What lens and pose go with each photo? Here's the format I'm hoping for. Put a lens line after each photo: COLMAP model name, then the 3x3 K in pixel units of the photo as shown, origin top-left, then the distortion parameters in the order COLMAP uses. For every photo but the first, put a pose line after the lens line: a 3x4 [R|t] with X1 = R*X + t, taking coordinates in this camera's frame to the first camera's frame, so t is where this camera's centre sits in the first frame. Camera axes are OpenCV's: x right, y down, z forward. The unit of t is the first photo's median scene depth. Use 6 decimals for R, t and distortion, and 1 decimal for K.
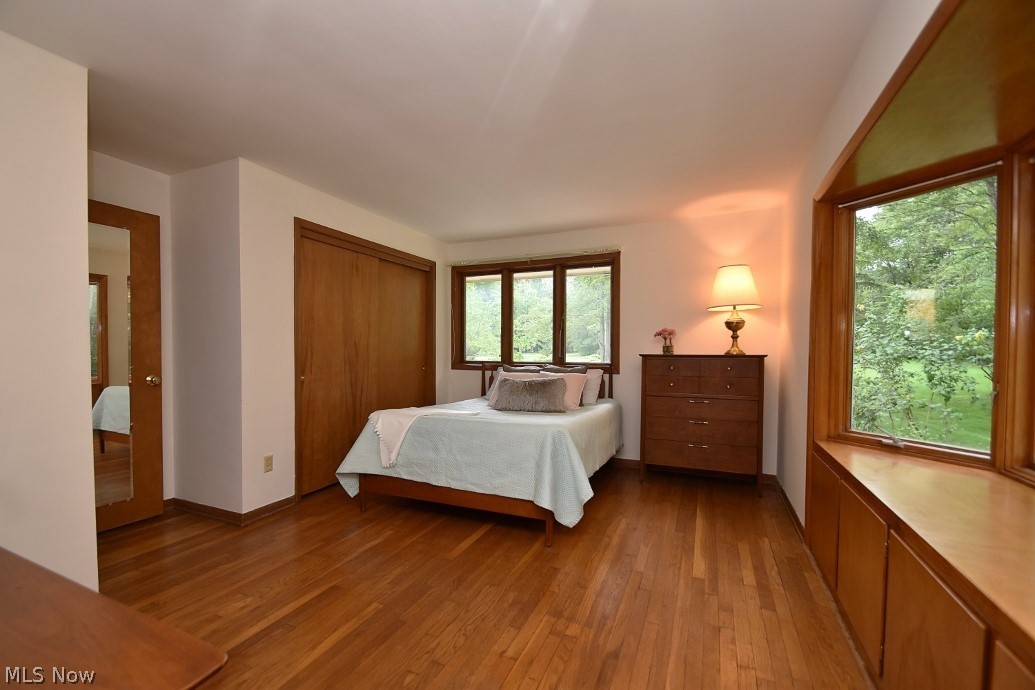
lens RADIAL K [[456.5, 0, 500.9], [0, 456.5, 358.6], [0, 0, 1]] dist [-0.003050, -0.000598]
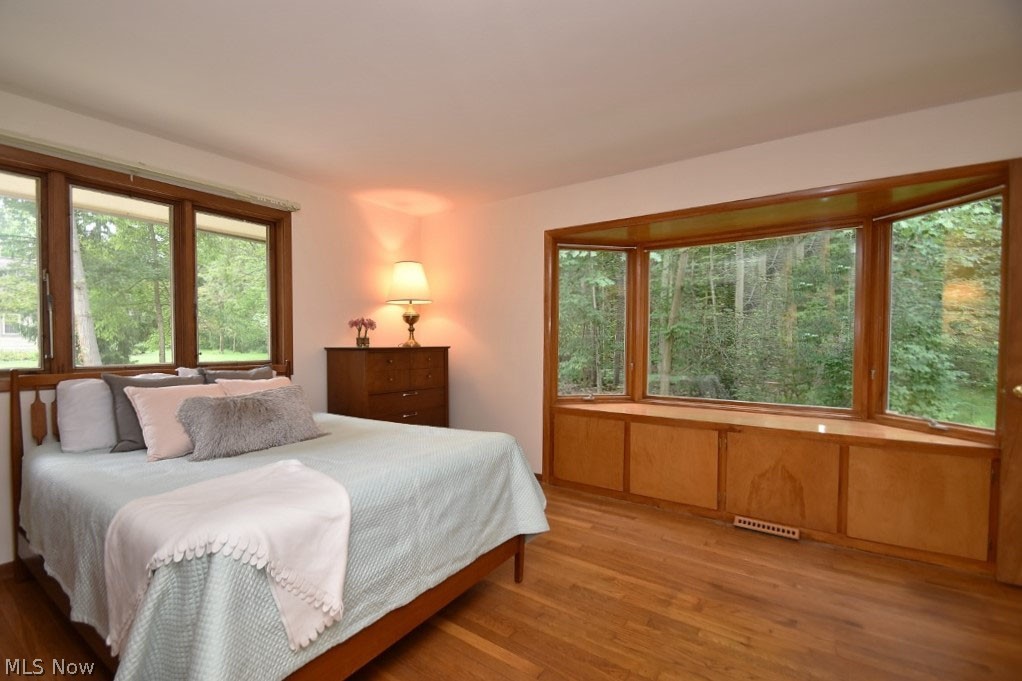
lens RADIAL K [[450.7, 0, 494.6], [0, 450.7, 354.0], [0, 0, 1]] dist [-0.003050, -0.000598]
pose [[0.179760, -0.031457, 0.983207, -0.484193], [0.018031, 0.999426, 0.028680, -0.017906], [-0.983545, 0.012573, 0.180224, 0.621855]]
